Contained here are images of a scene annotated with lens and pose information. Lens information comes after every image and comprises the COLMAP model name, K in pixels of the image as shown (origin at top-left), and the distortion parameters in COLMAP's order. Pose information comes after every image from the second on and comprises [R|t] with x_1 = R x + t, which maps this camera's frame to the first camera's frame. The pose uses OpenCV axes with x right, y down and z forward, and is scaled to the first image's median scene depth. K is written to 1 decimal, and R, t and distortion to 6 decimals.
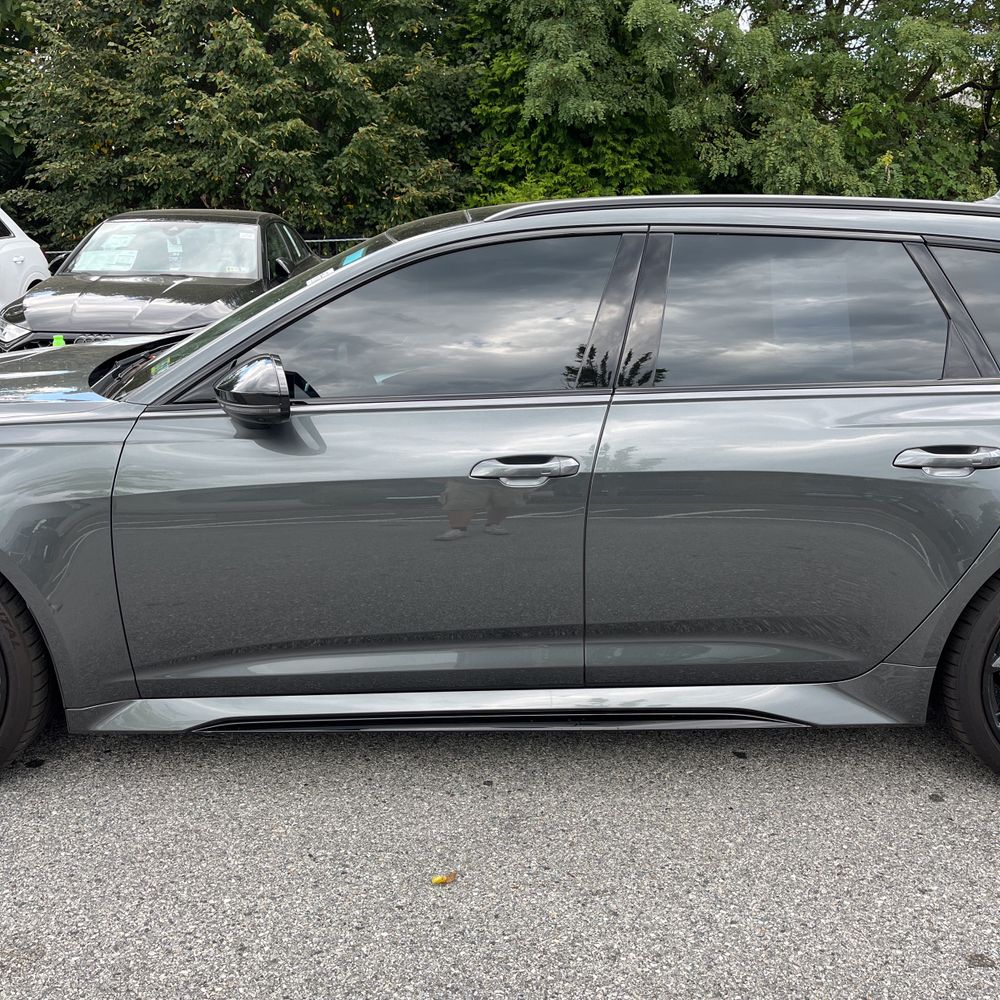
lens RADIAL K [[1052.1, 0, 500.0], [0, 1052.1, 500.0], [0, 0, 1]] dist [0.041479, -0.052179]
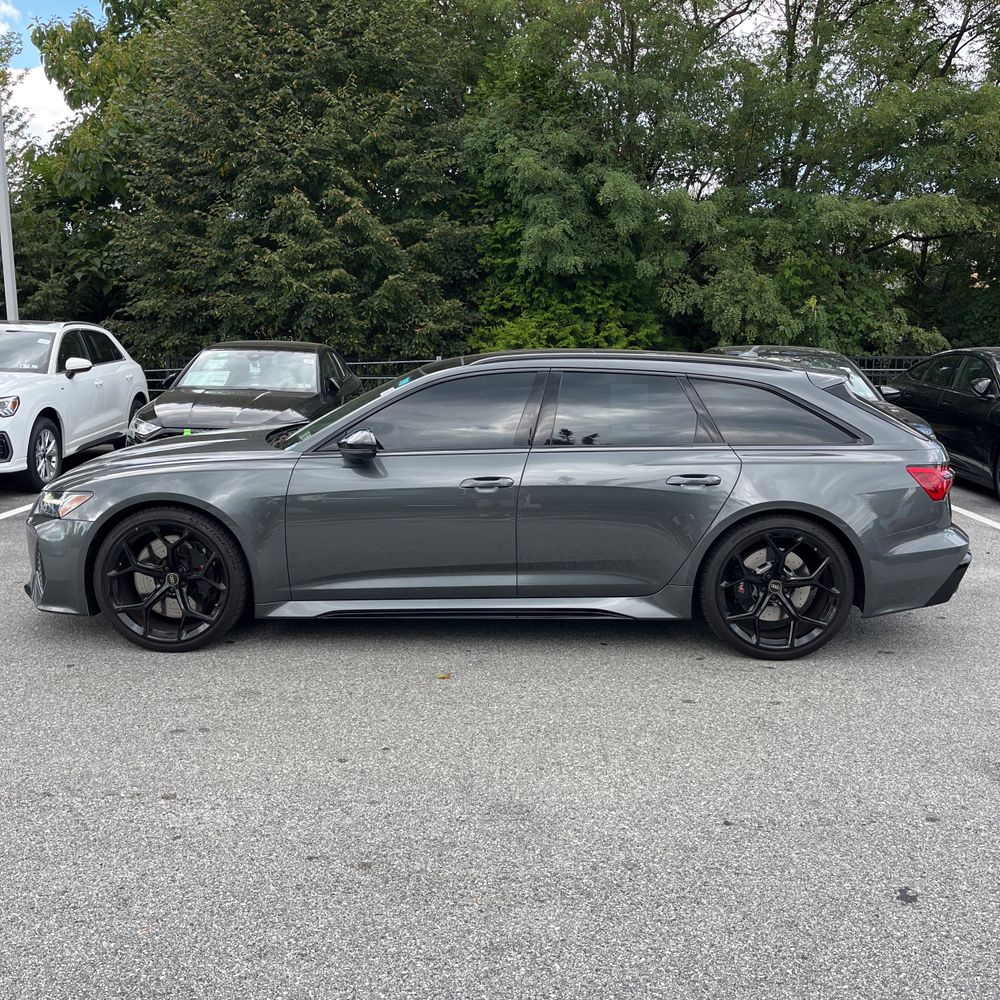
lens RADIAL K [[1052.1, 0, 500.0], [0, 1052.1, 500.0], [0, 0, 1]] dist [0.041479, -0.052179]
pose [[0.999905, 0.008437, -0.010856, 0.014856], [-0.009551, 0.994210, -0.107032, 0.045830], [0.009890, 0.107126, 0.994196, -0.213866]]
